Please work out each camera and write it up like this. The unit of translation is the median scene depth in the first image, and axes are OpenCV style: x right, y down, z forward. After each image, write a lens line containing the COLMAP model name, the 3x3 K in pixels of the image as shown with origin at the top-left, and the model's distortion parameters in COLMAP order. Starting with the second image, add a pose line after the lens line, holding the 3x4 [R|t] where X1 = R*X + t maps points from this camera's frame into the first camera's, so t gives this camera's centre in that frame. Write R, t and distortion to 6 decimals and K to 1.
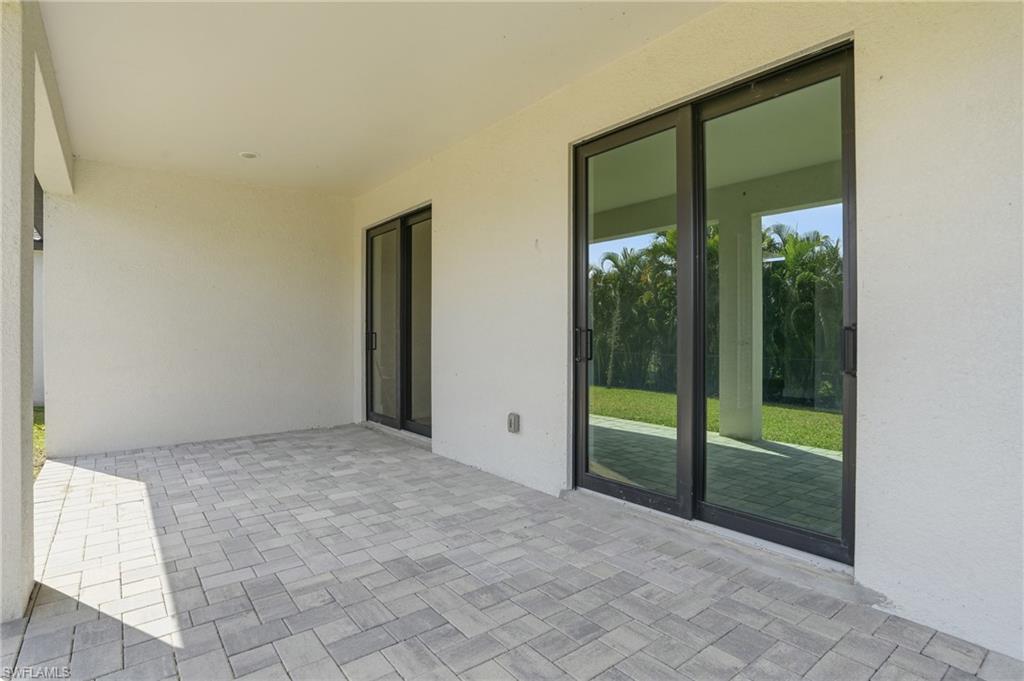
lens RADIAL K [[484.5, 0, 512.0], [0, 484.5, 340.5], [0, 0, 1]] dist [-0.025657, 0.000525]
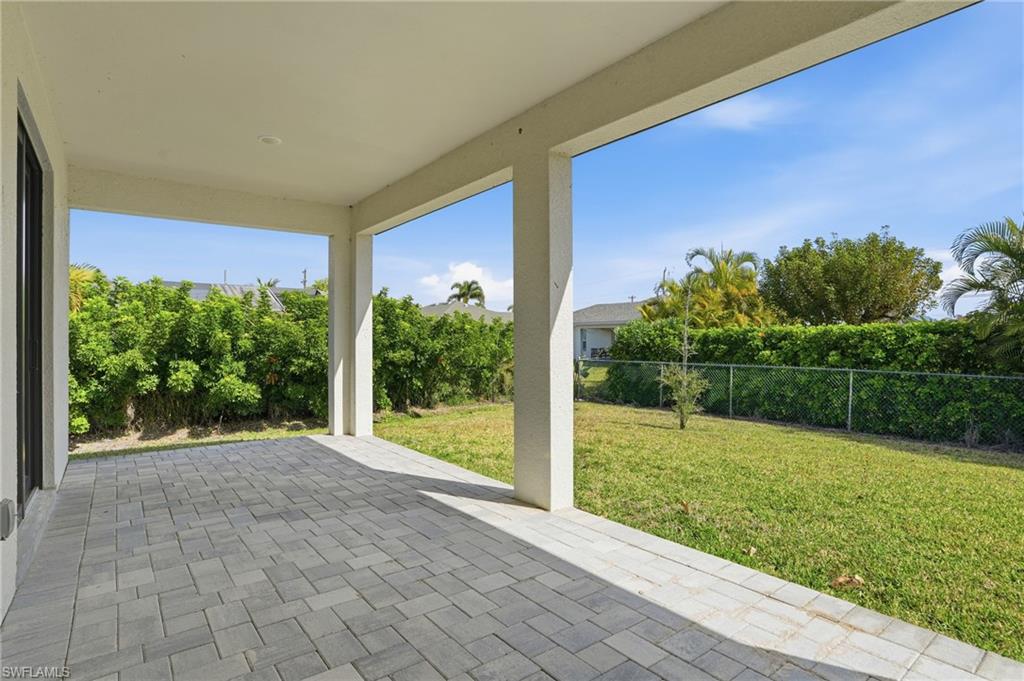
lens RADIAL K [[484.5, 0, 512.0], [0, 484.5, 340.5], [0, 0, 1]] dist [-0.025657, 0.000525]
pose [[-0.999982, 0.004546, 0.003863, -0.725239], [0.004562, 0.999982, 0.004021, -0.024315], [-0.003845, 0.004038, -0.999984, 2.008075]]
